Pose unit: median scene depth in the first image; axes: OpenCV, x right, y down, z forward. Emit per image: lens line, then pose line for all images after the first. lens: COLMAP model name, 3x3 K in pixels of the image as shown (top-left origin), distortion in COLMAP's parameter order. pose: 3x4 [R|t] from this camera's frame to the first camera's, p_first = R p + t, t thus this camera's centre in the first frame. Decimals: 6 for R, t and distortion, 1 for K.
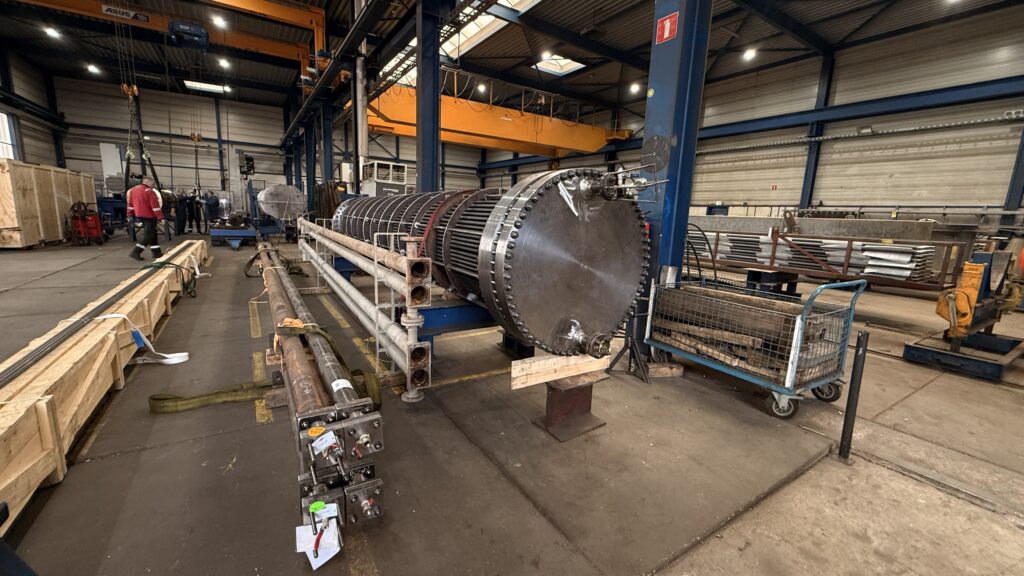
lens RADIAL K [[408.1, 0, 517.2], [0, 408.1, 286.8], [0, 0, 1]] dist [0.002988, 0.000410]
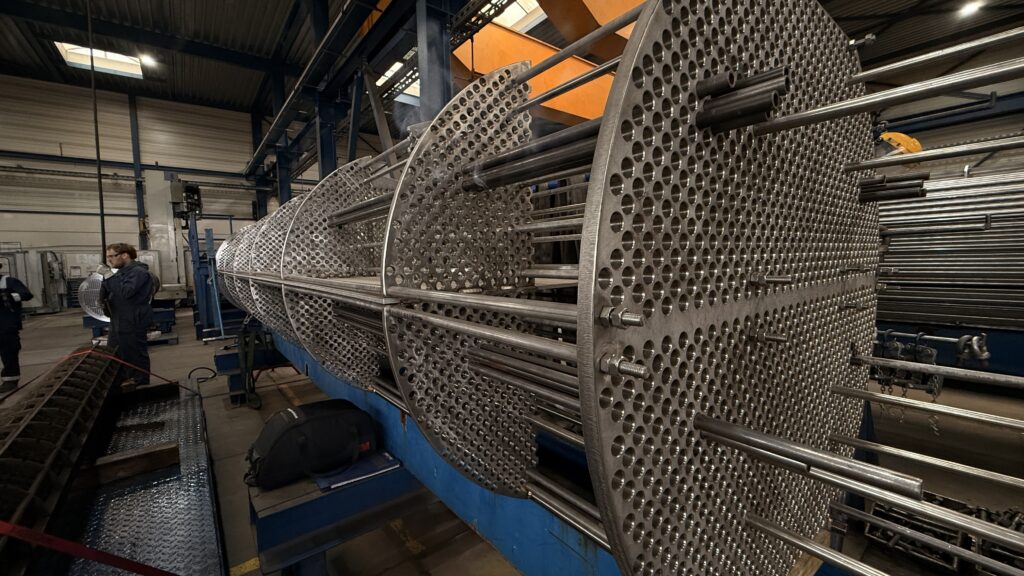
lens RADIAL K [[408.1, 0, 508.8], [0, 408.1, 289.1], [0, 0, 1]] dist [0.002988, 0.000410]
pose [[0.994684, -0.059692, 0.083912, -0.265501], [0.067087, 0.993835, -0.088263, -0.098634], [-0.078127, 0.093423, 0.992556, 0.401926]]
